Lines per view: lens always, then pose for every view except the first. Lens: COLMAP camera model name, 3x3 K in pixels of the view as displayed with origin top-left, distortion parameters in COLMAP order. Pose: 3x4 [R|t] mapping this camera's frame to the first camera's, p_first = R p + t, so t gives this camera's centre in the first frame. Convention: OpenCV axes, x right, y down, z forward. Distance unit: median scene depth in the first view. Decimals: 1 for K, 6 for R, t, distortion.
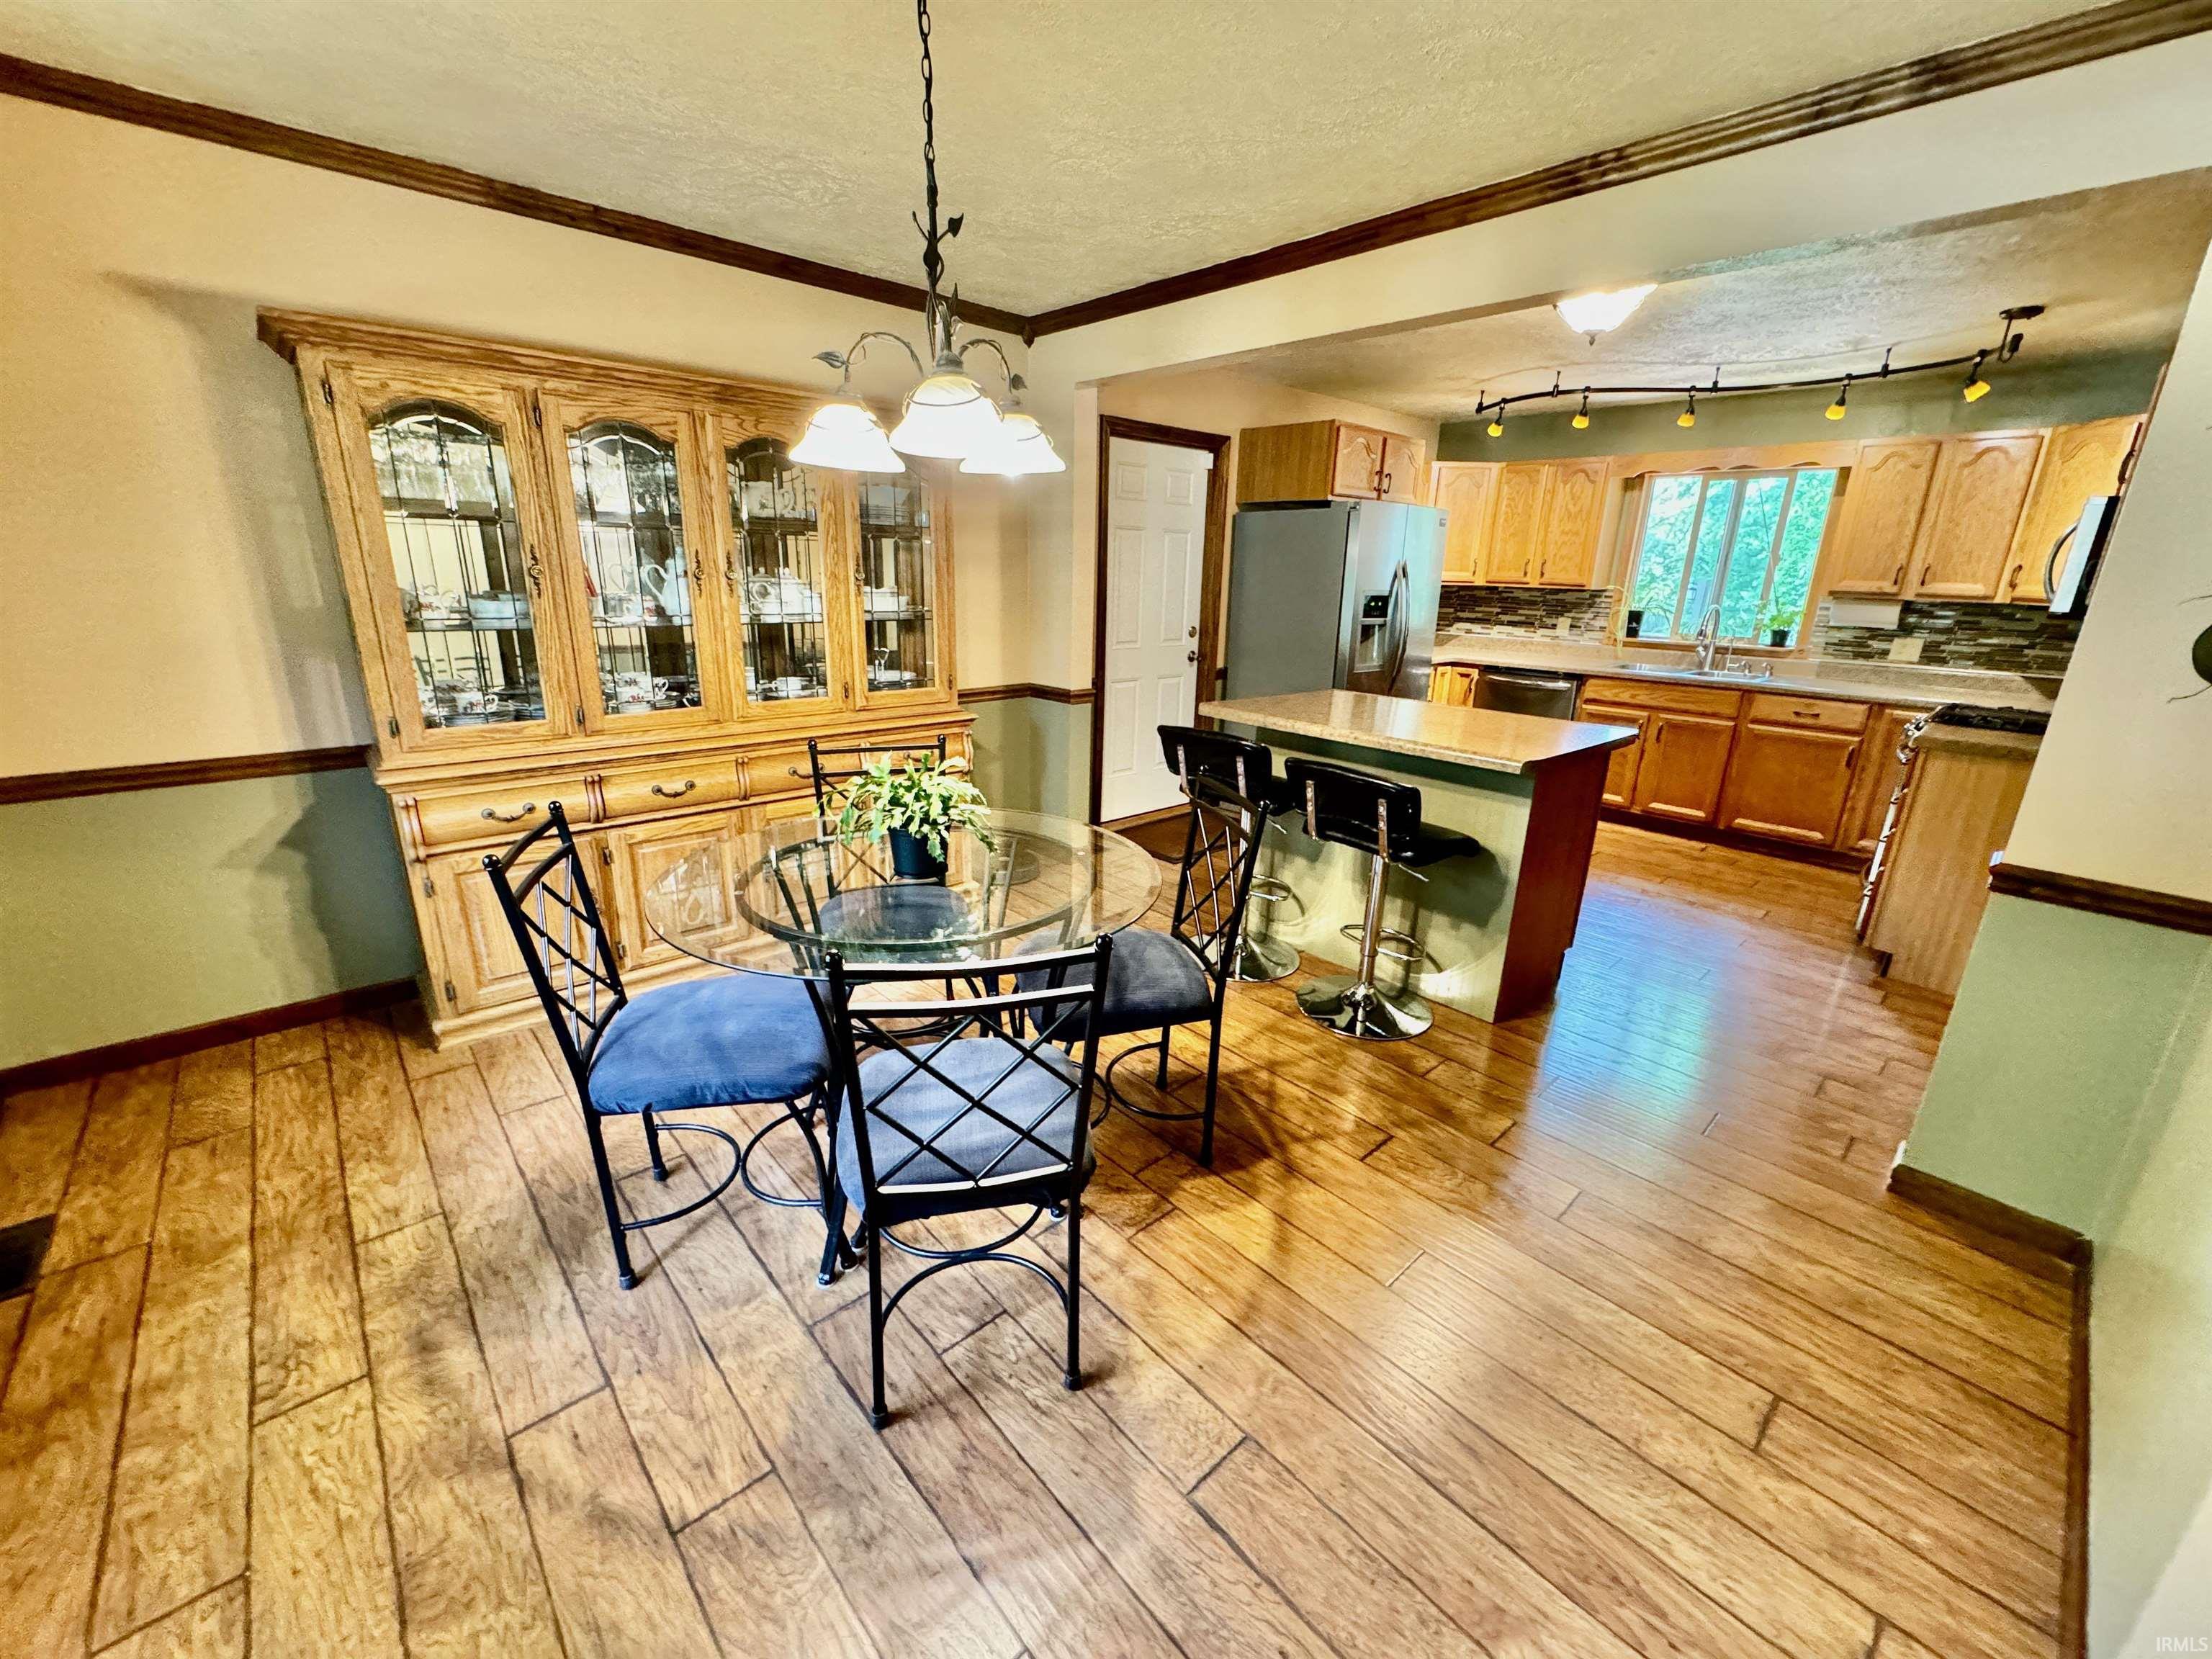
lens RADIAL K [[878.3, 0, 1106.5], [0, 878.3, 822.8], [0, 0, 1]] dist [-0.001219, 0.000736]
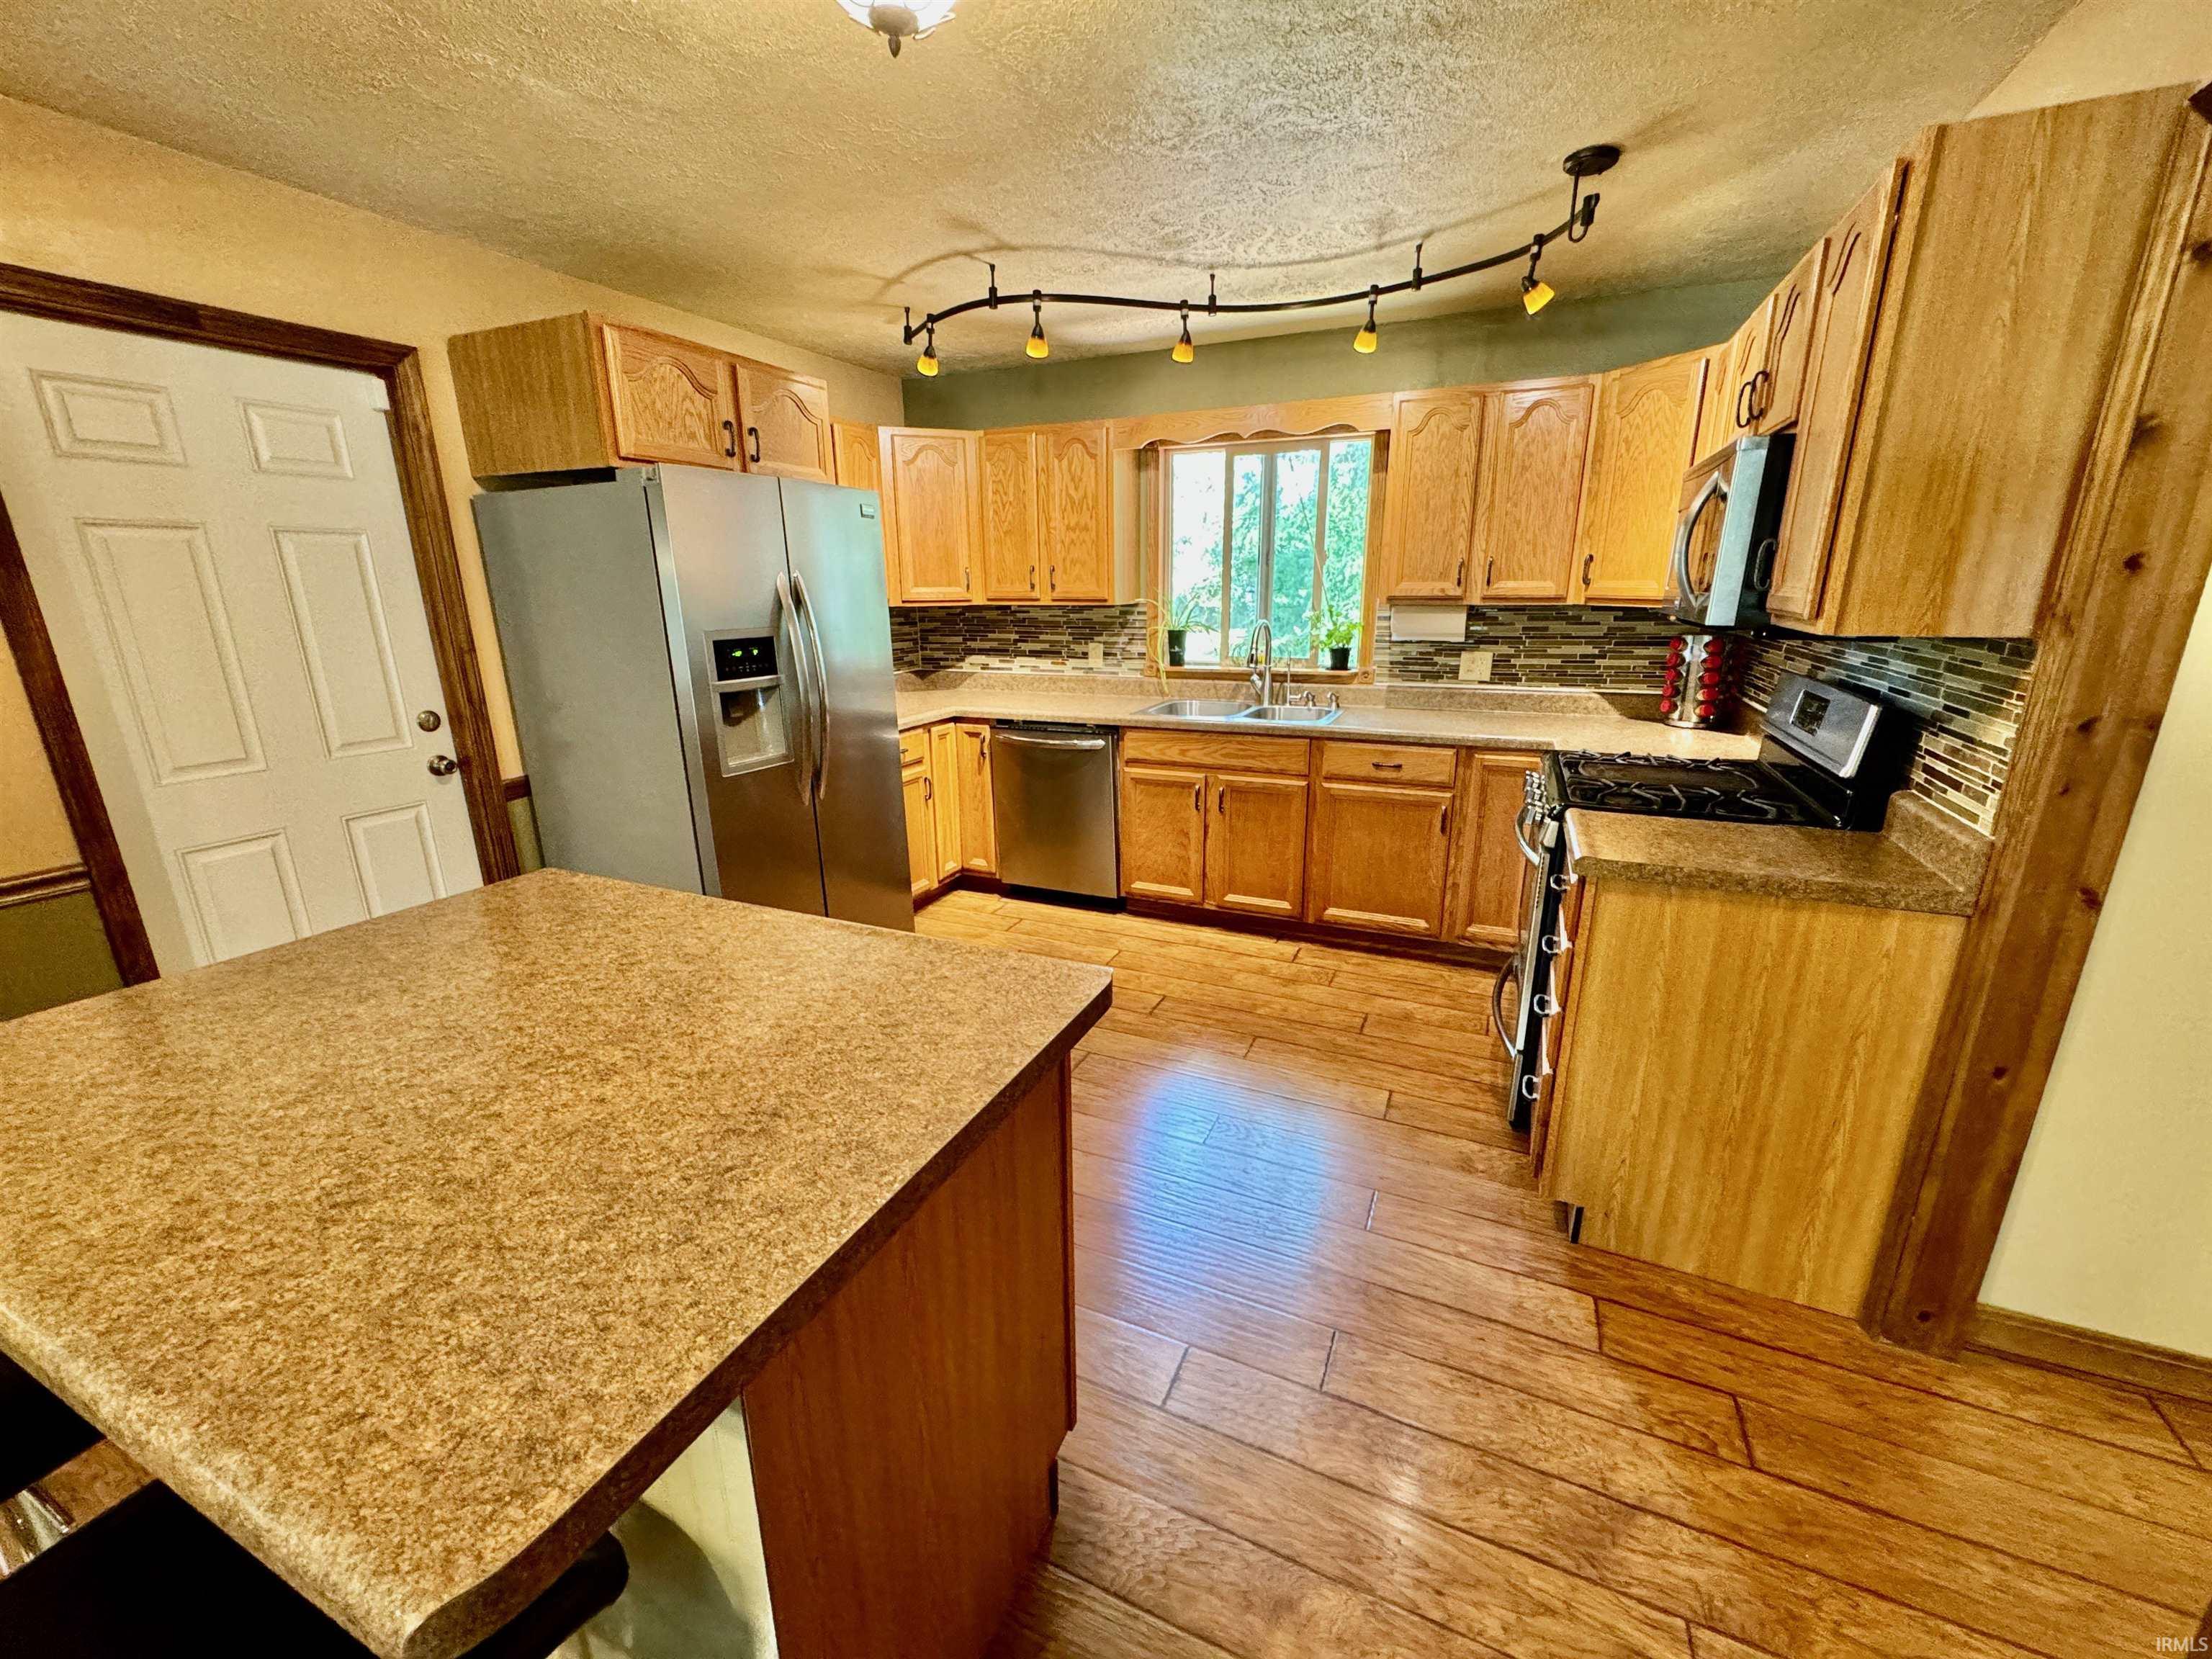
lens RADIAL K [[878.3, 0, 1103.5], [0, 878.3, 821.2], [0, 0, 1]] dist [-0.001219, 0.000736]
pose [[0.919567, -0.136316, 0.368531, 0.281042], [0.142239, 0.989769, 0.011189, -0.110363], [-0.366285, 0.042131, 0.929548, 0.377396]]
